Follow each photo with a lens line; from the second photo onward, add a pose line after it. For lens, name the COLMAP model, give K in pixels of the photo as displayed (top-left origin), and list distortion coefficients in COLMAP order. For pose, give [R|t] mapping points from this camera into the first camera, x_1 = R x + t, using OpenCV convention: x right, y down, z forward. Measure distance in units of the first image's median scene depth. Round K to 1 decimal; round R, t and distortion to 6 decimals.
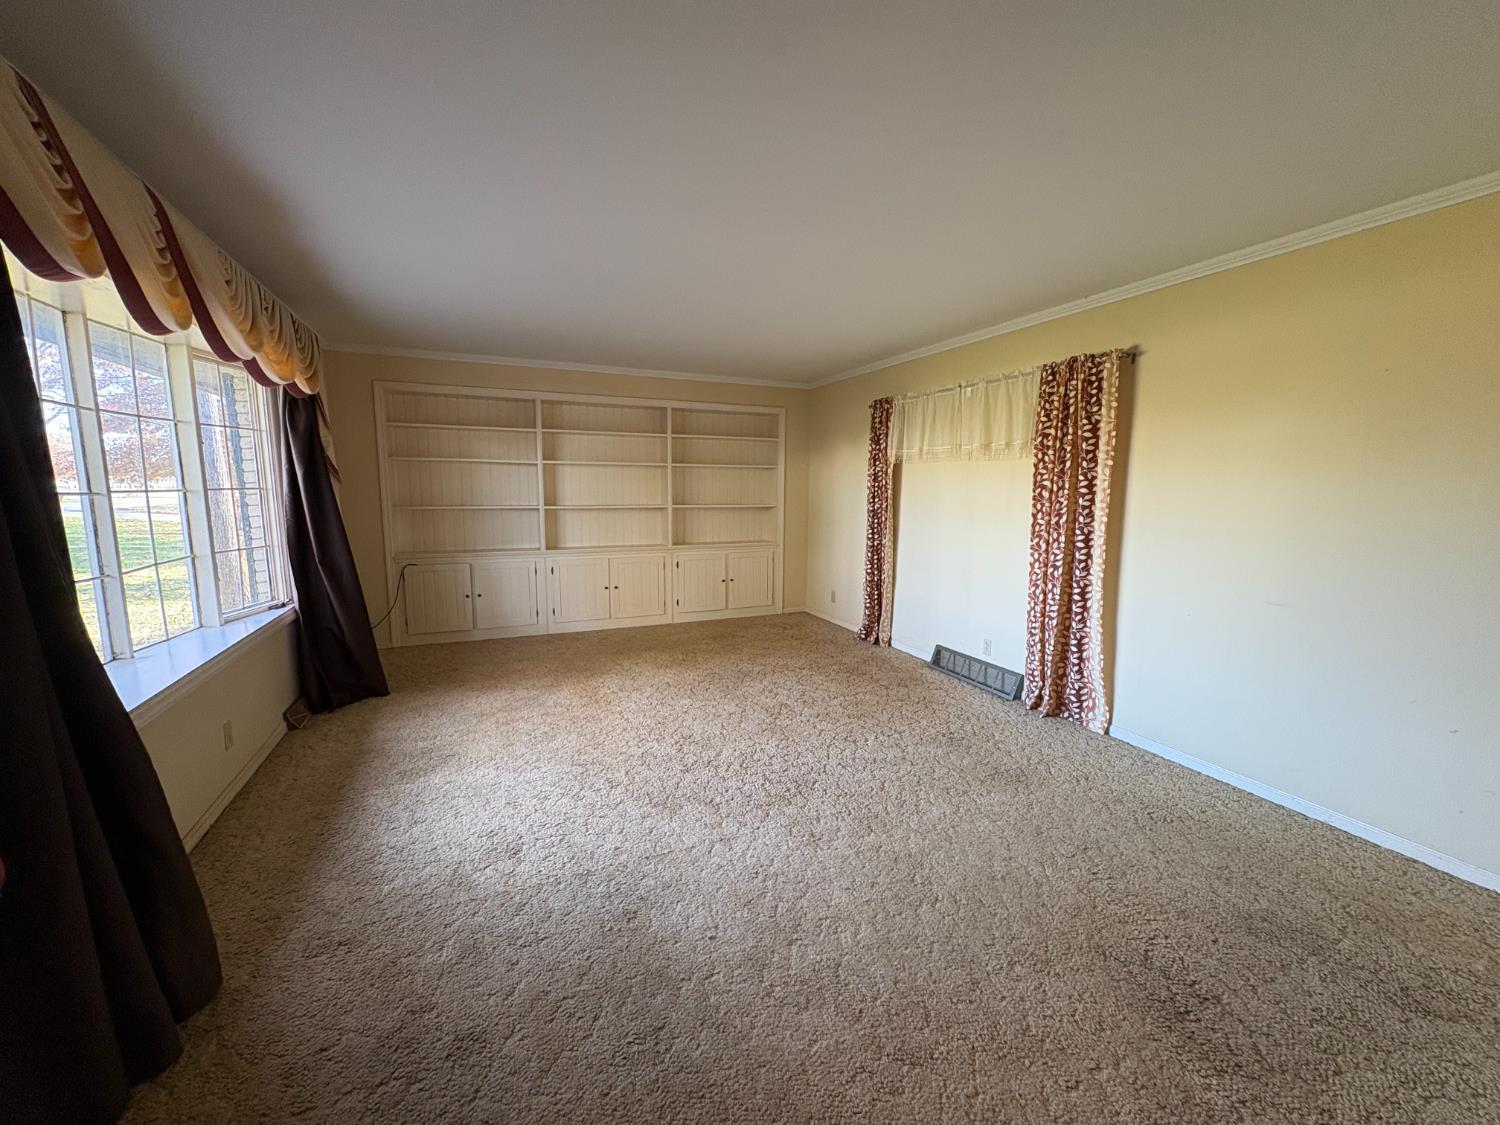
lens RADIAL K [[594.0, 0, 748.4], [0, 594.0, 560.1], [0, 0, 1]] dist [-0.000673, 0.000199]
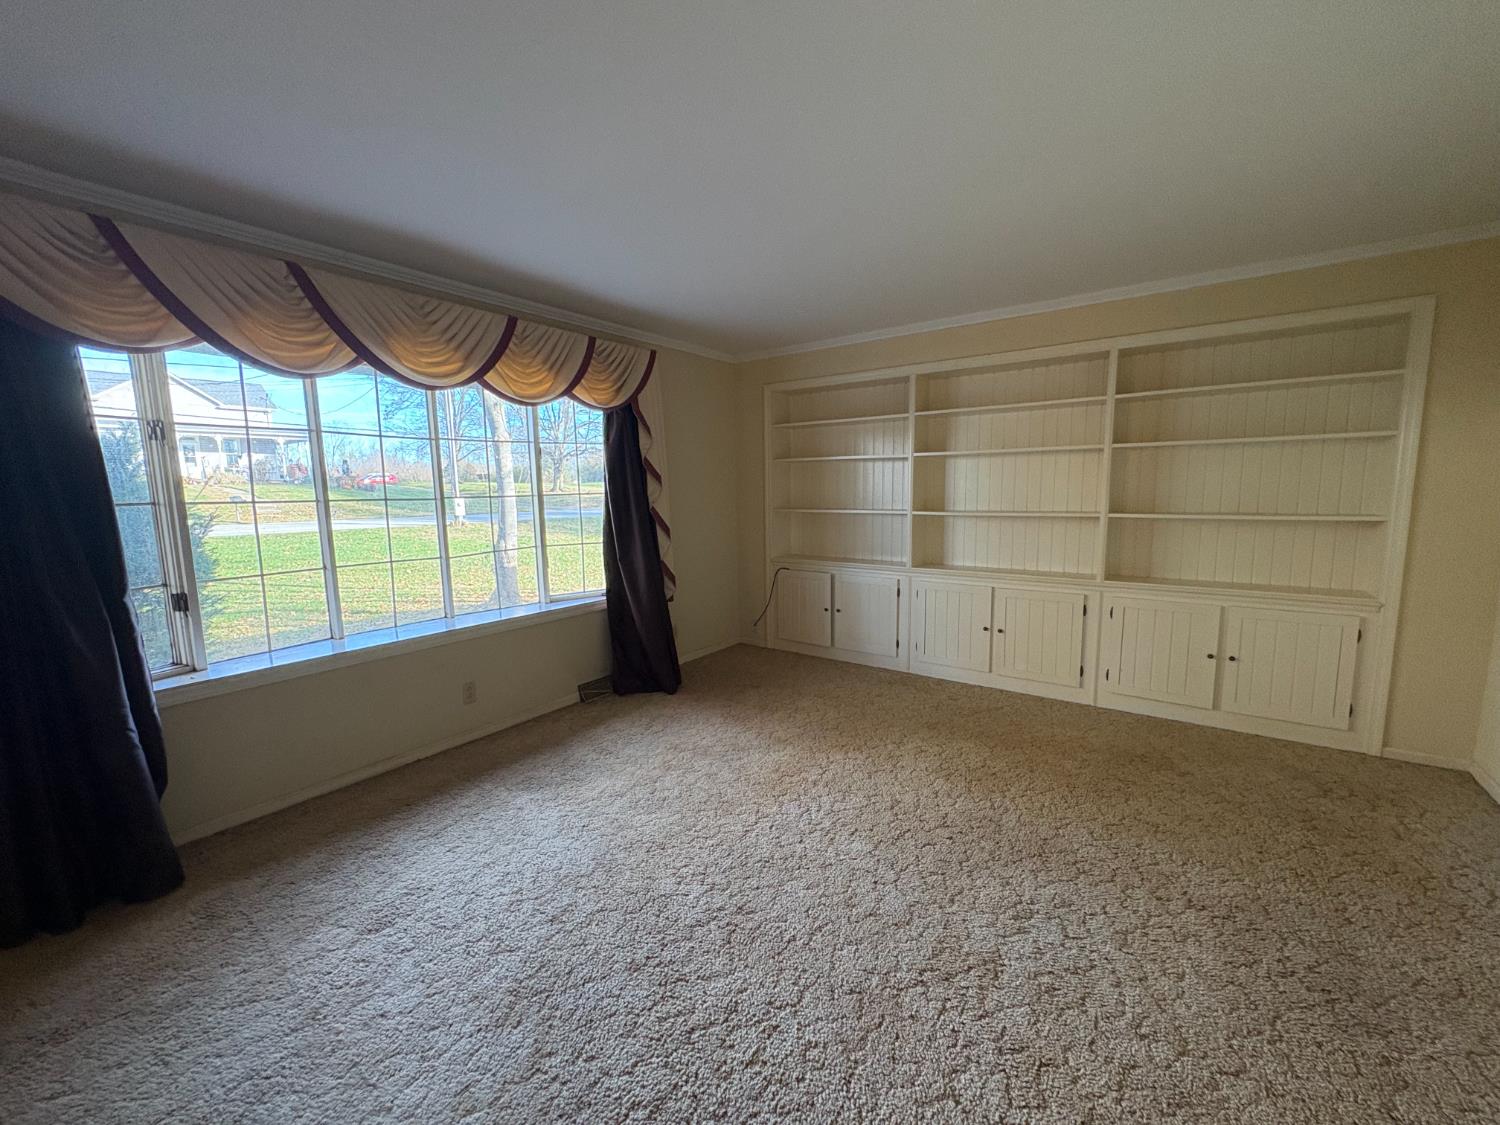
lens RADIAL K [[594.0, 0, 748.4], [0, 594.0, 560.1], [0, 0, 1]] dist [-0.000673, 0.000199]
pose [[0.505745, 0.091282, -0.857840, 0.282661], [-0.088155, 0.994649, 0.053867, -0.061980], [0.858167, 0.048380, 0.511086, 0.514349]]
